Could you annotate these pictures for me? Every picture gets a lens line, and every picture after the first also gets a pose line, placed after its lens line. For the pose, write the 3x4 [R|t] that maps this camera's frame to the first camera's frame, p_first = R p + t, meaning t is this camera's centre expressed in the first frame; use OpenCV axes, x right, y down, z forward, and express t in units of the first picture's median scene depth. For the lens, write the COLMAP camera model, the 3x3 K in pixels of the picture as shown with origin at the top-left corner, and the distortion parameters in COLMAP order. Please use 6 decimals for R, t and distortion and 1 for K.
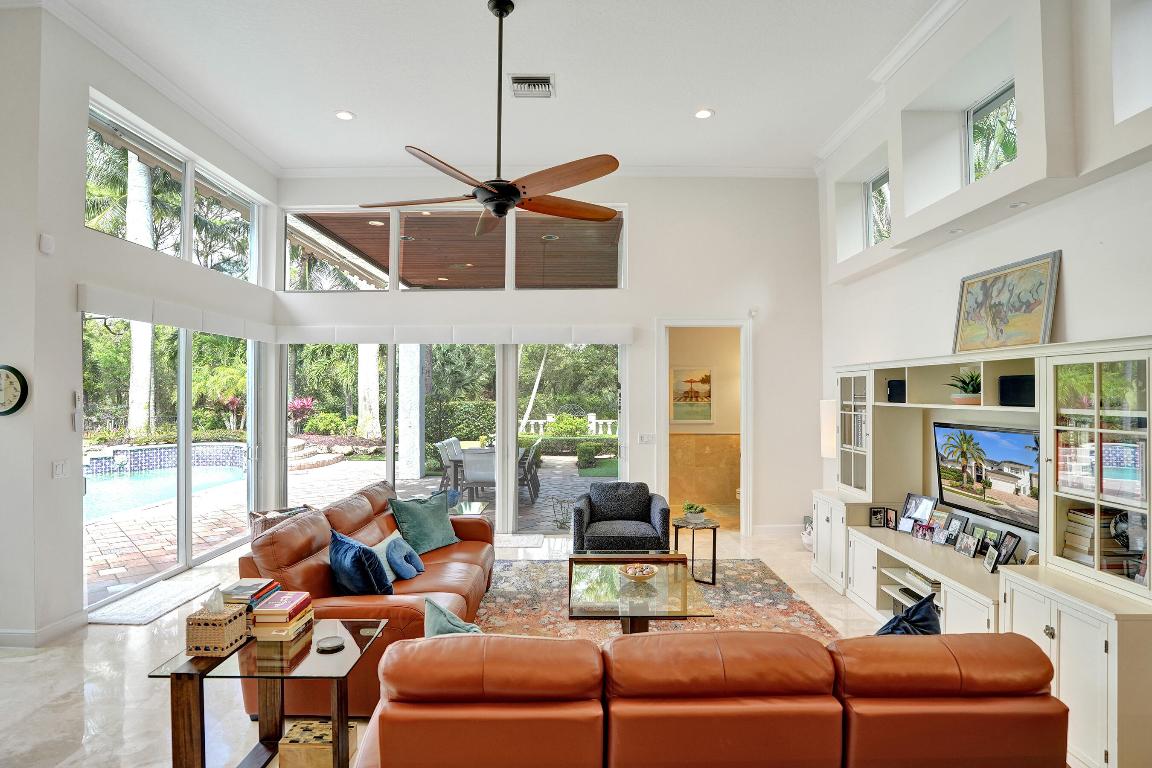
lens RADIAL K [[625.2, 0, 576.0], [0, 625.2, 384.0], [0, 0, 1]] dist [-0.001313, -0.000041]
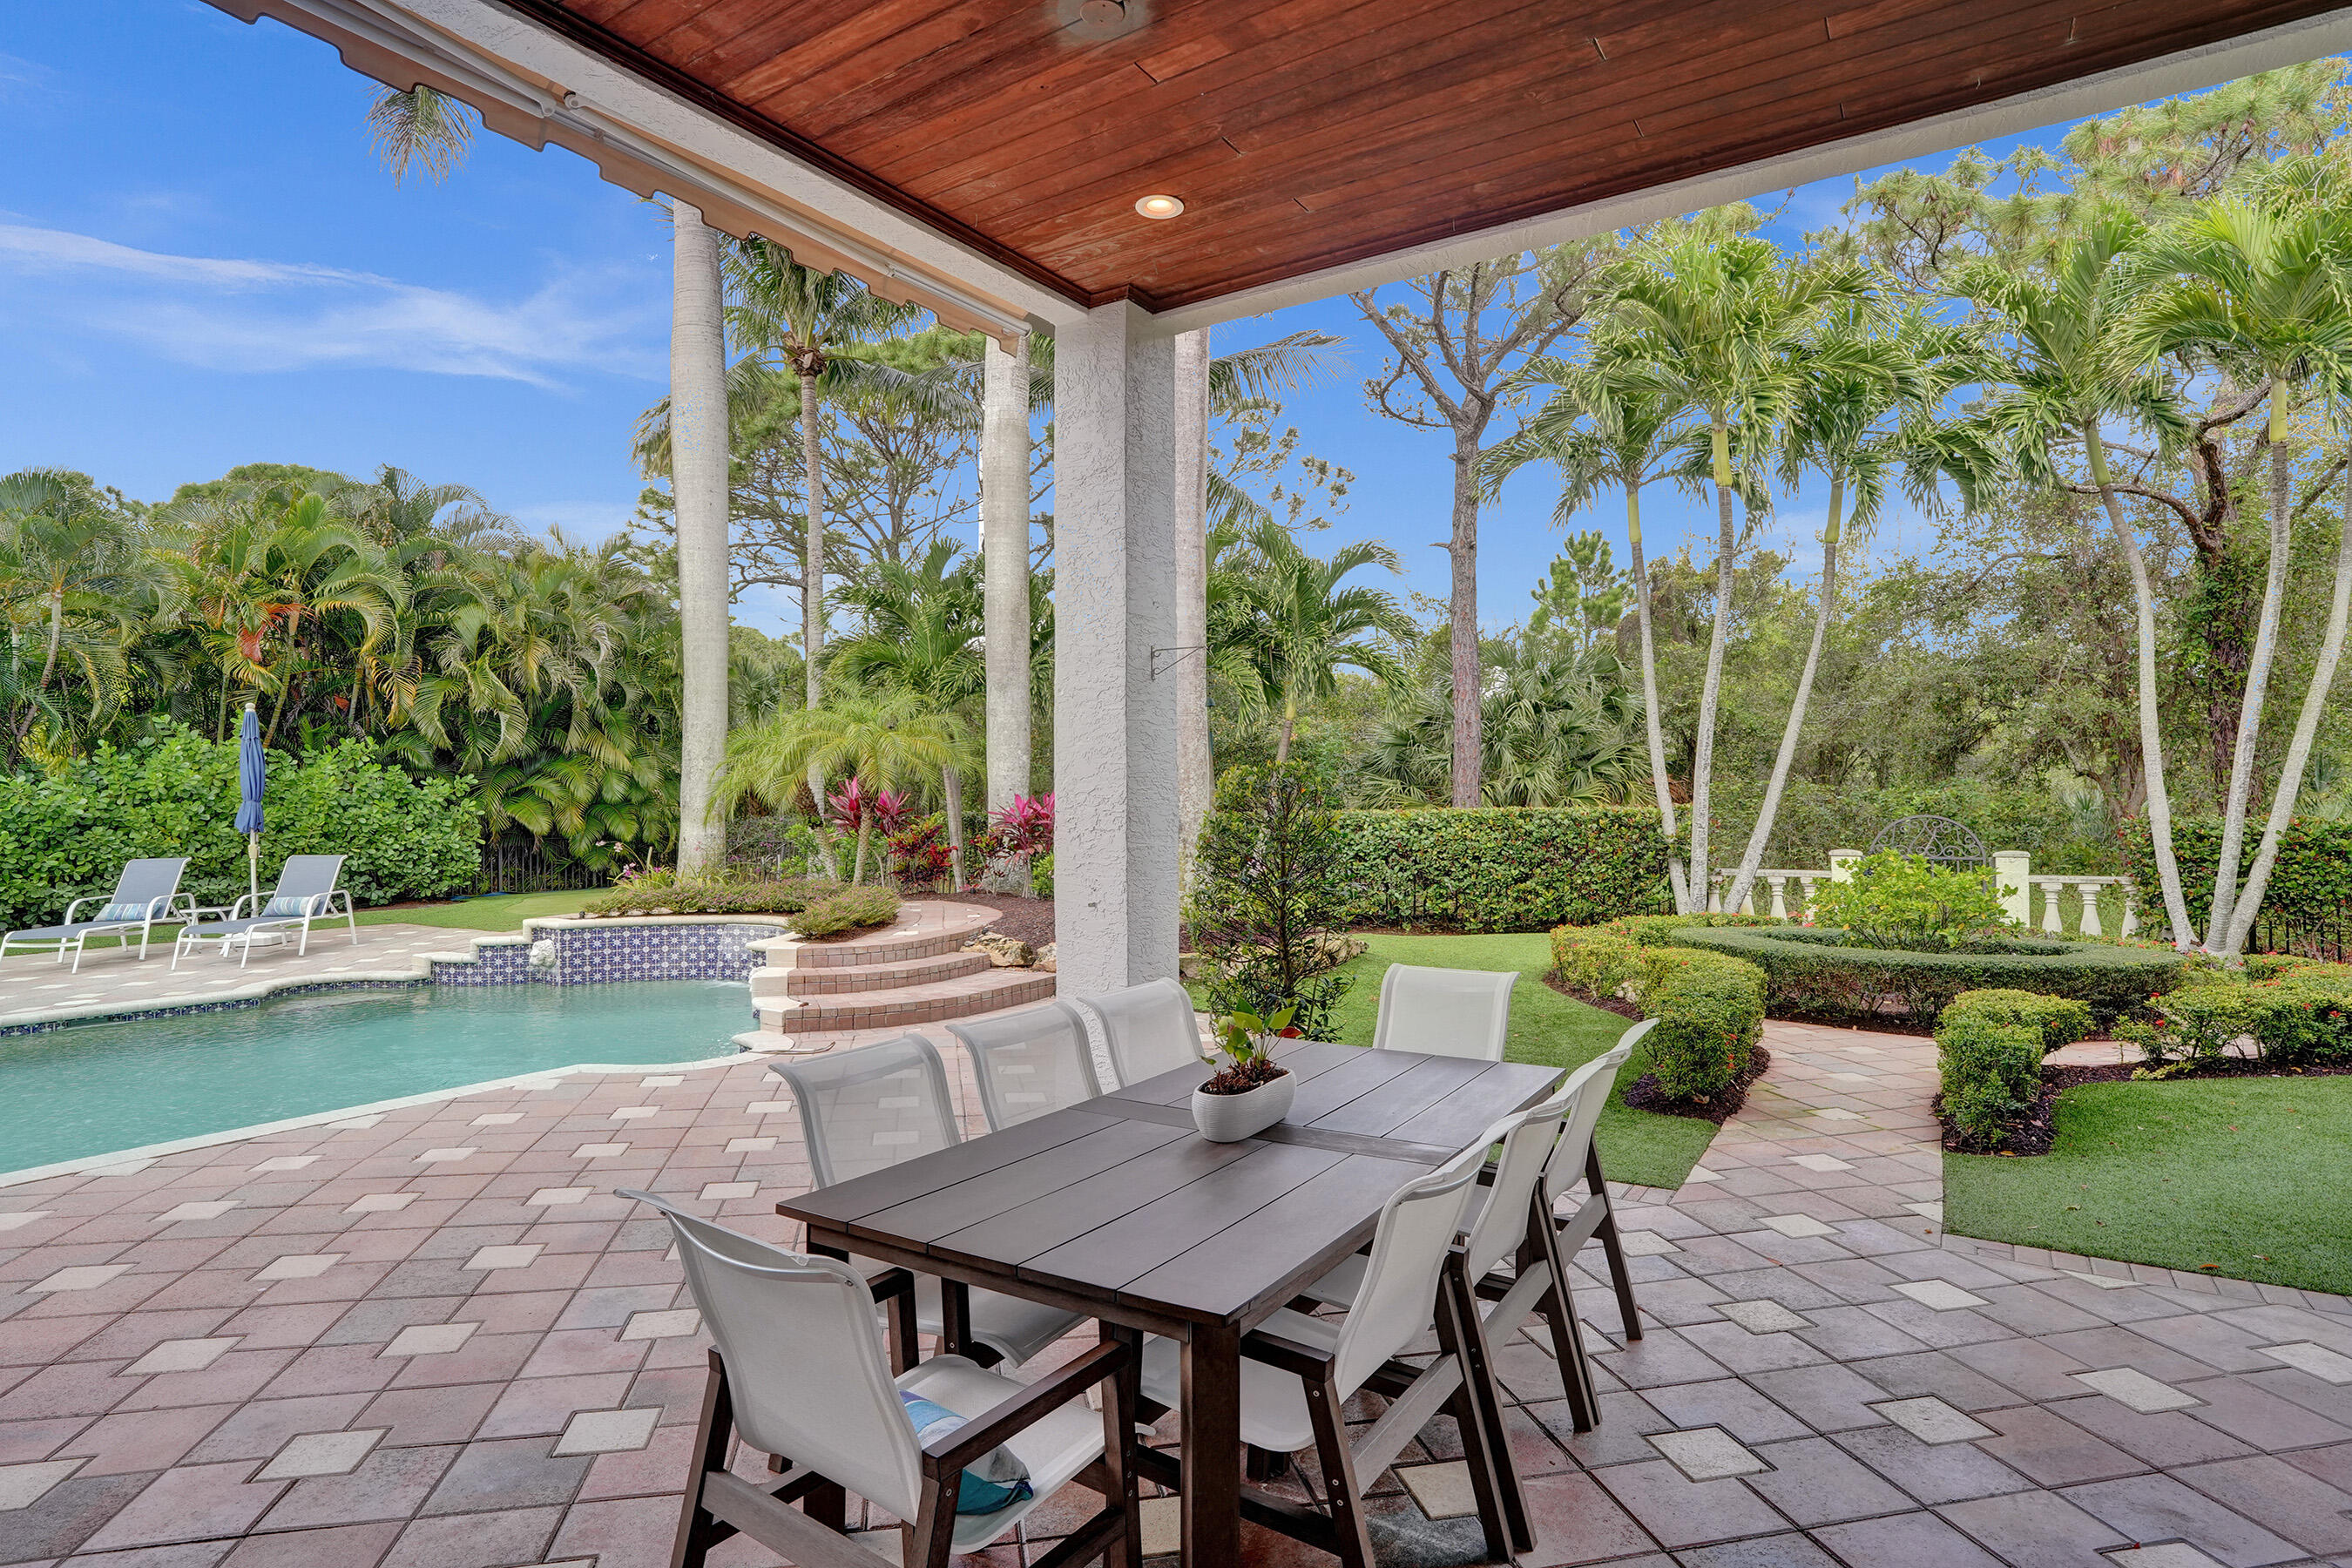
lens RADIAL K [[1276.4, 0, 1176.0], [0, 1276.4, 784.0], [0, 0, 1]] dist [-0.001313, -0.000041]
pose [[0.851572, -0.005808, -0.524205, 0.006410], [0.009954, 0.999937, 0.005091, 0.010764], [0.524143, -0.009554, 0.851577, 0.331096]]
